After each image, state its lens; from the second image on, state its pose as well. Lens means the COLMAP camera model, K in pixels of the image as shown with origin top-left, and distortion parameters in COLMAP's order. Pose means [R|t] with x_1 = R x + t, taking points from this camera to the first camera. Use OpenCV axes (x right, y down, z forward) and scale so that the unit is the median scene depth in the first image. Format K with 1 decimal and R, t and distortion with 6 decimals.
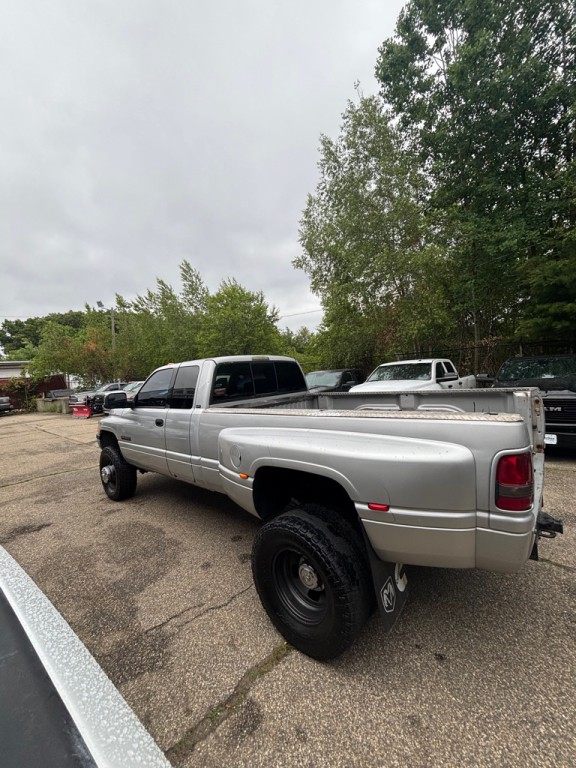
lens RADIAL K [[308.3, 0, 286.8], [0, 308.3, 384.2], [0, 0, 1]] dist [-0.002112, 0.001233]
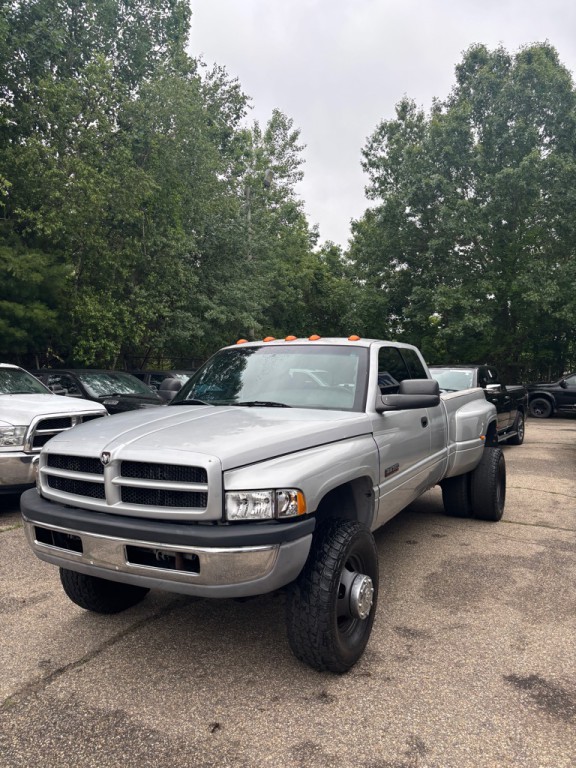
lens RADIAL K [[578.6, 0, 284.5], [0, 578.6, 376.5], [0, 0, 1]] dist [0.040802, -0.042217]
pose [[-0.223372, 0.059439, 0.972919, -1.556982], [0.054593, 0.997335, -0.048396, 0.061277], [-0.973203, 0.042305, -0.226022, 1.509271]]
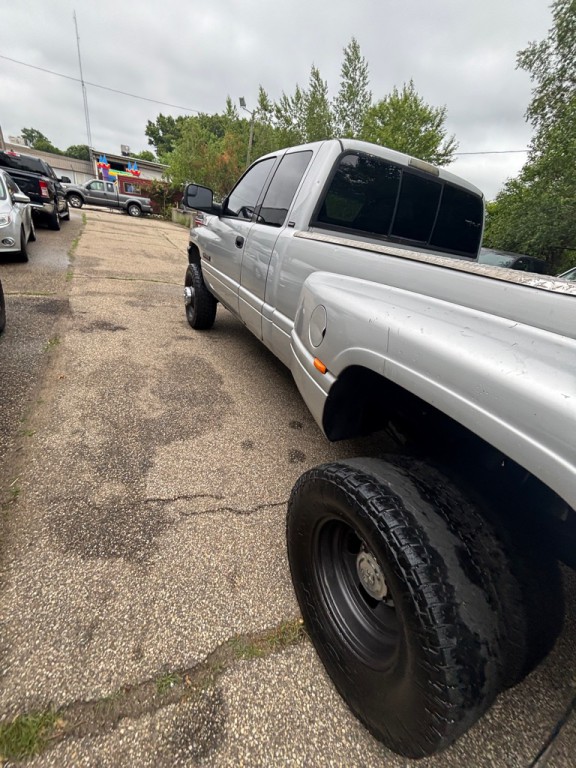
lens RADIAL K [[308.3, 0, 287.3], [0, 308.3, 383.6], [0, 0, 1]] dist [-0.002112, 0.001233]
pose [[0.898319, 0.370788, -0.235667, -0.033672], [-0.241398, 0.864746, 0.440388, 0.063334], [0.367082, -0.338720, 0.866325, 0.308935]]
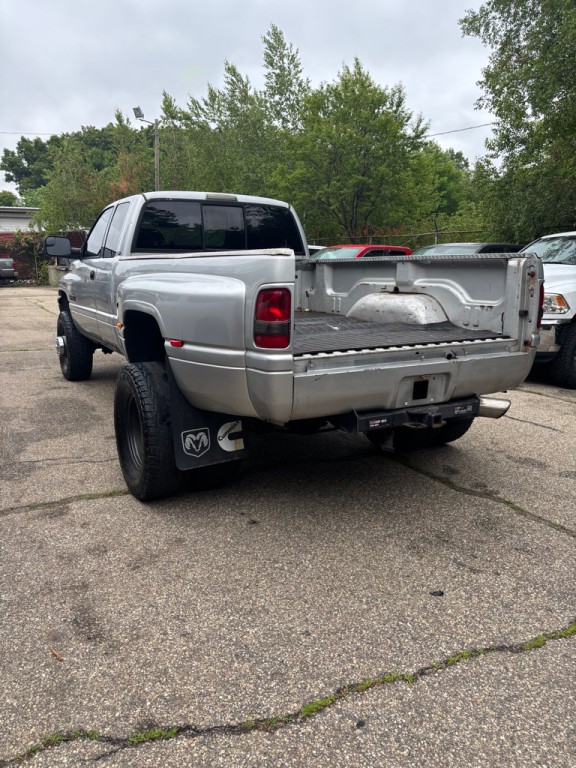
lens RADIAL K [[578.6, 0, 285.4], [0, 578.6, 382.4], [0, 0, 1]] dist [0.040802, -0.042217]
pose [[0.942678, 0.140093, -0.302874, 0.507952], [-0.083434, 0.977731, 0.192563, 0.059754], [0.323106, -0.156254, 0.933374, -0.260098]]
